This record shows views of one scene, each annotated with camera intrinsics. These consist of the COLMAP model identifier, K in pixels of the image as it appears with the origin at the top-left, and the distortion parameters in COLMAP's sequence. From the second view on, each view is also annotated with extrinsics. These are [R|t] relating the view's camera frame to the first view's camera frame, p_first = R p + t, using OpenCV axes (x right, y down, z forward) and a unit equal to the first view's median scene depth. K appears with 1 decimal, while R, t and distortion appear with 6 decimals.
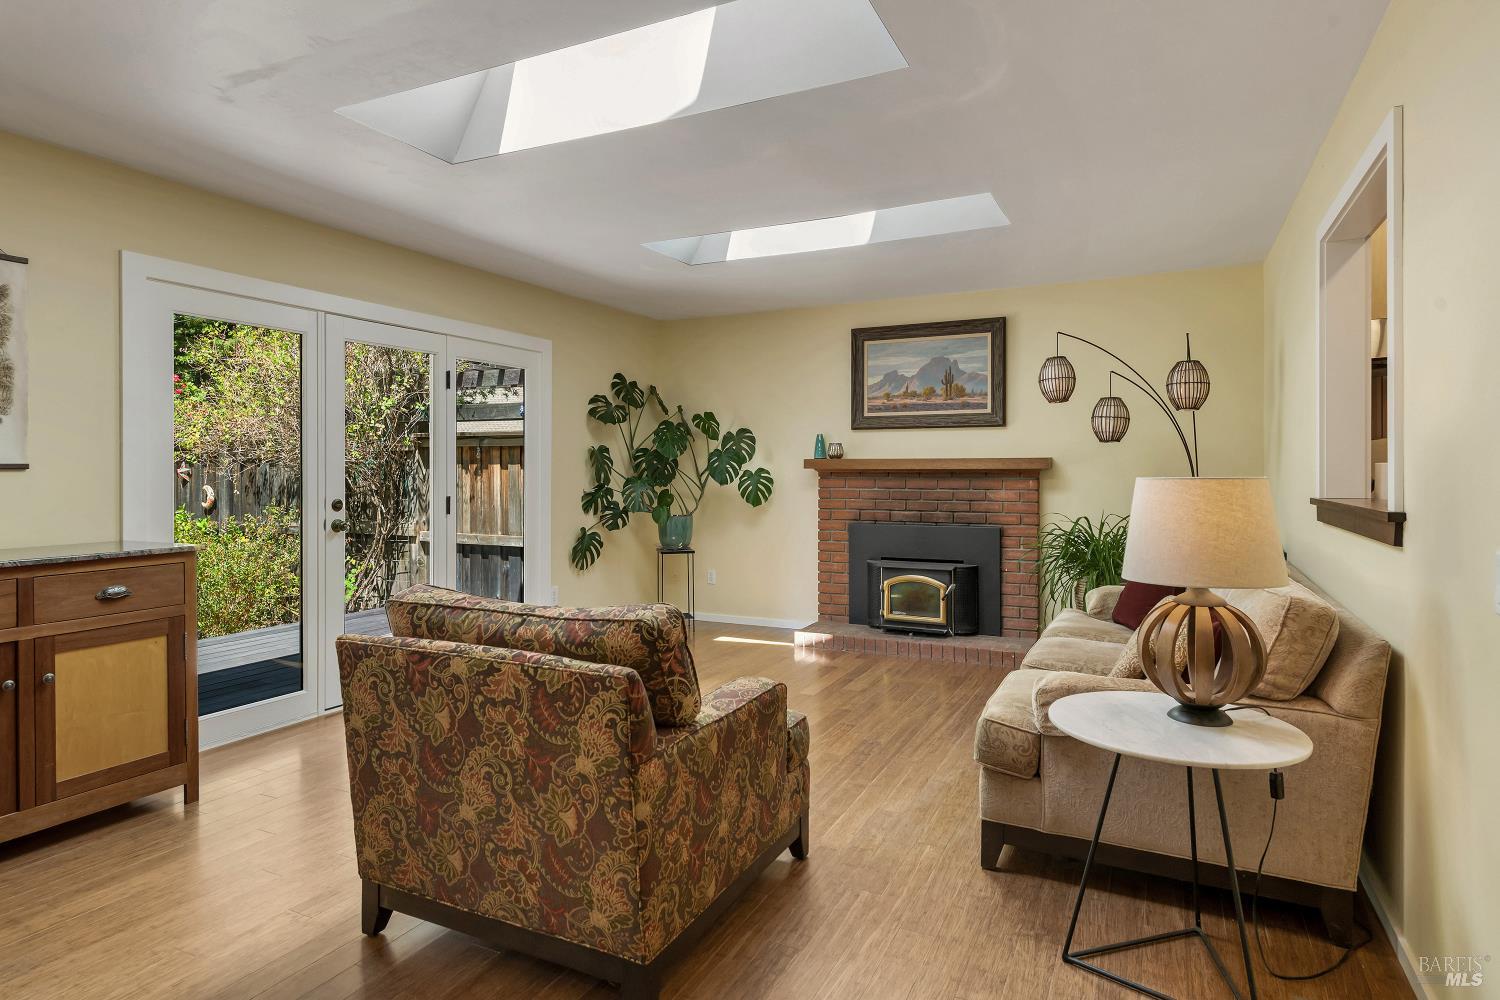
lens RADIAL K [[855.3, 0, 756.5], [0, 855.3, 478.4], [0, 0, 1]] dist [0.012586, -0.006691]
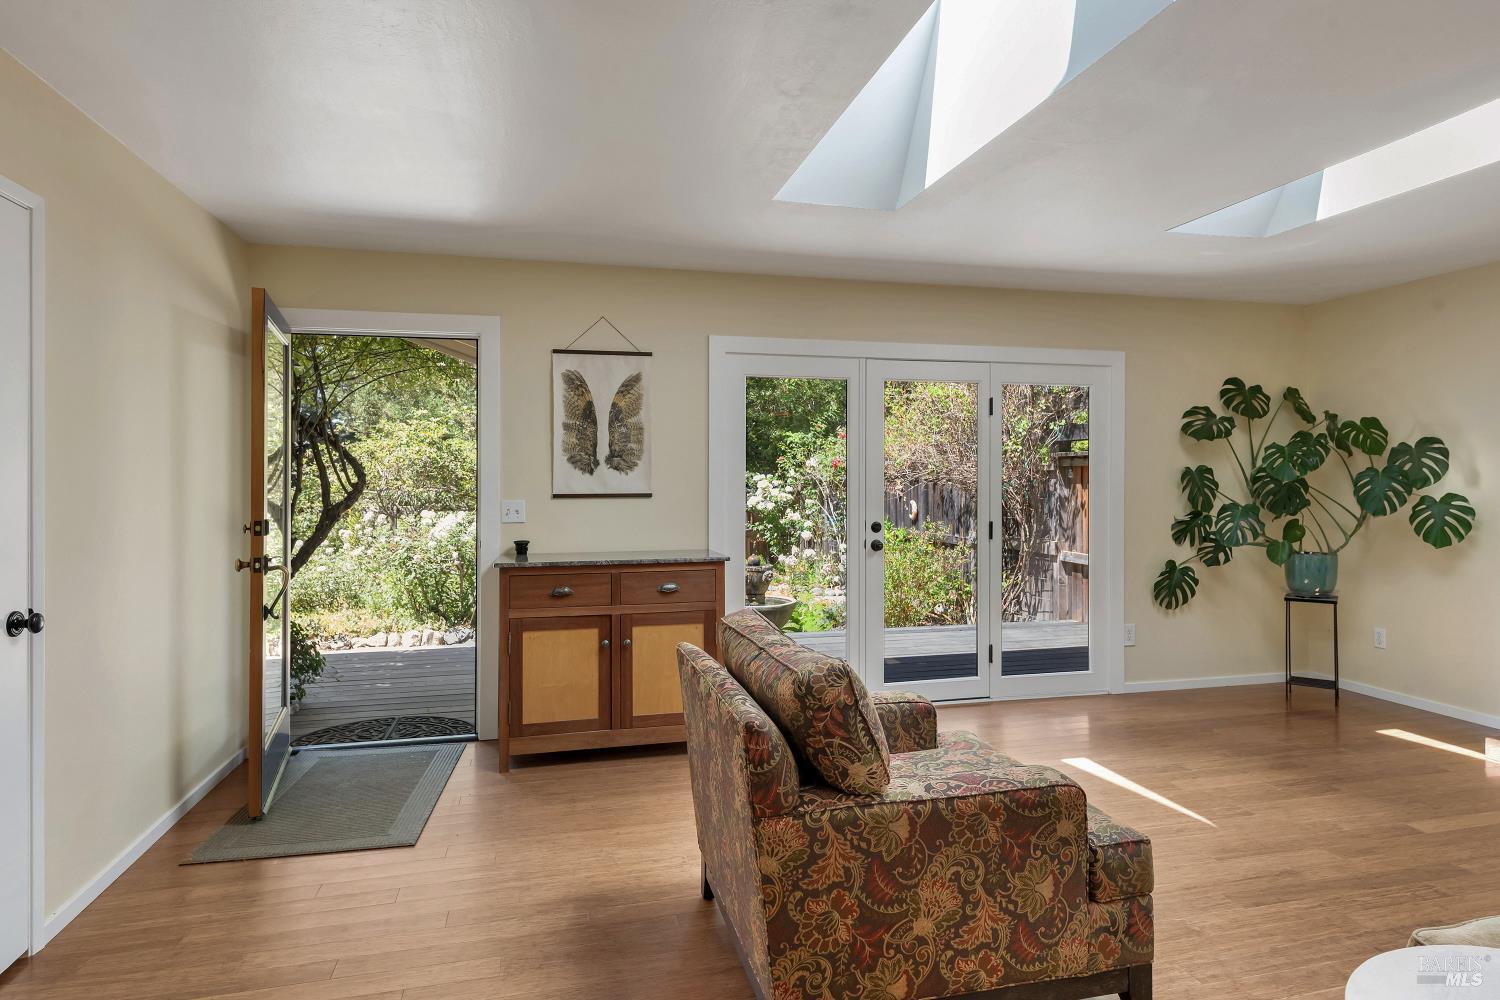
lens RADIAL K [[855.3, 0, 752.2], [0, 855.3, 484.5], [0, 0, 1]] dist [0.012586, -0.006691]
pose [[0.630204, 0.002389, -0.776426, 0.202597], [-0.005148, 0.999986, -0.001102, -0.016430], [0.776412, 0.004692, 0.630208, 0.117082]]
